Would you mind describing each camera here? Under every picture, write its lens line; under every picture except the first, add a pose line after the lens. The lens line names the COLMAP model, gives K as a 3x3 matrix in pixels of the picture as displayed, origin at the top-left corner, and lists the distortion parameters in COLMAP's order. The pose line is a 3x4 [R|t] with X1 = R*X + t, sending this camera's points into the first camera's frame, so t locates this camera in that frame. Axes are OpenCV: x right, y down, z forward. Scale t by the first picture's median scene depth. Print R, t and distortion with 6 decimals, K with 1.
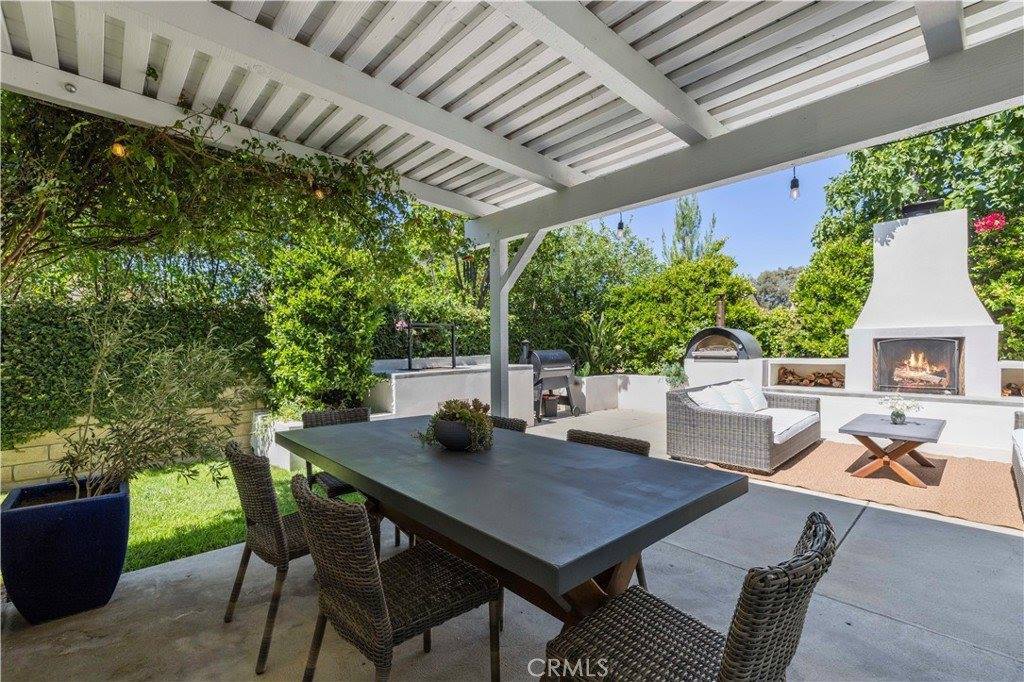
lens RADIAL K [[439.6, 0, 509.8], [0, 439.6, 353.5], [0, 0, 1]] dist [0.002308, 0.000420]
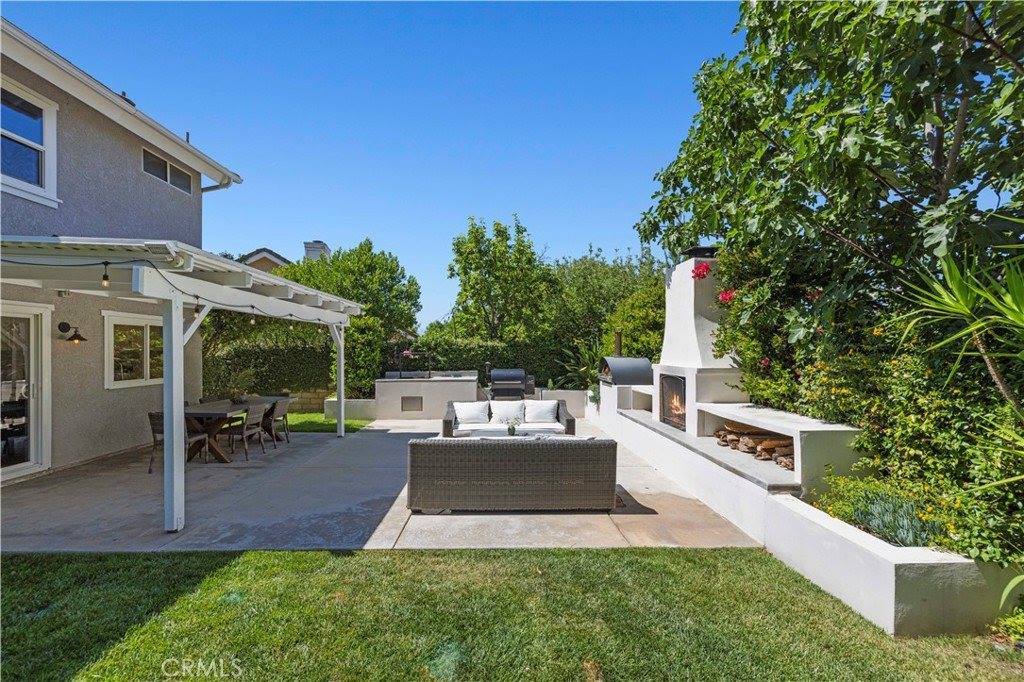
lens RADIAL K [[439.6, 0, 511.8], [0, 439.6, 349.0], [0, 0, 1]] dist [0.002308, 0.000420]
pose [[0.750654, 0.017257, -0.660470, 1.135316], [-0.023297, 0.999729, -0.000356, -0.079188], [0.660284, 0.015654, 0.750852, -0.074633]]
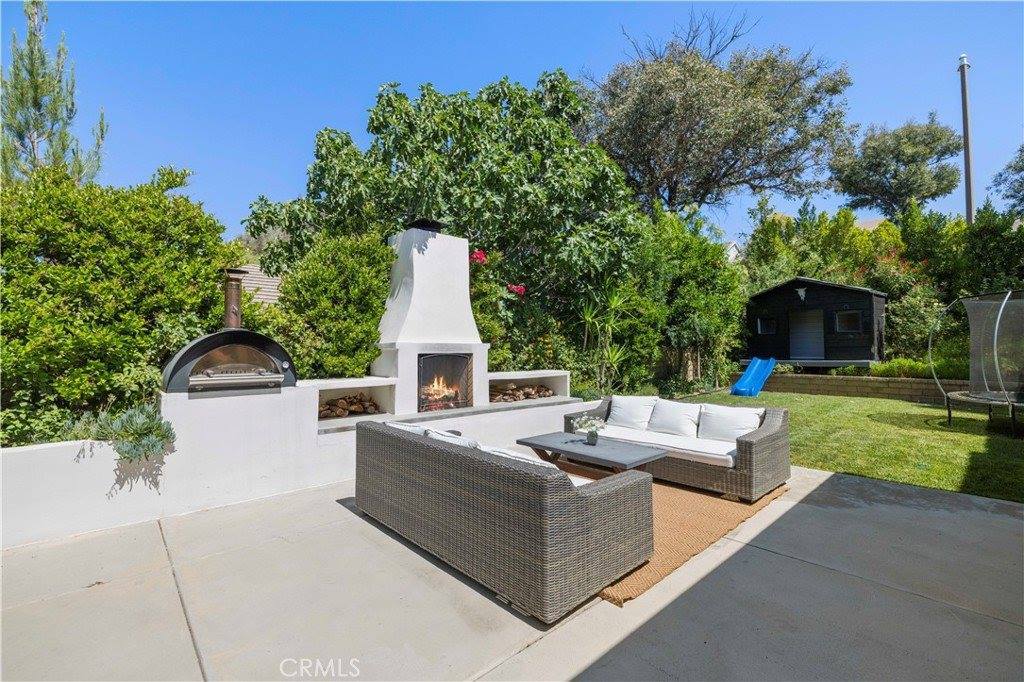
lens RADIAL K [[439.6, 0, 508.4], [0, 439.6, 340.9], [0, 0, 1]] dist [0.002308, 0.000420]
pose [[0.021023, 0.034822, 0.999172, -0.056701], [0.018880, 0.999201, -0.035221, -0.022313], [-0.999601, 0.019605, 0.020349, 0.700735]]
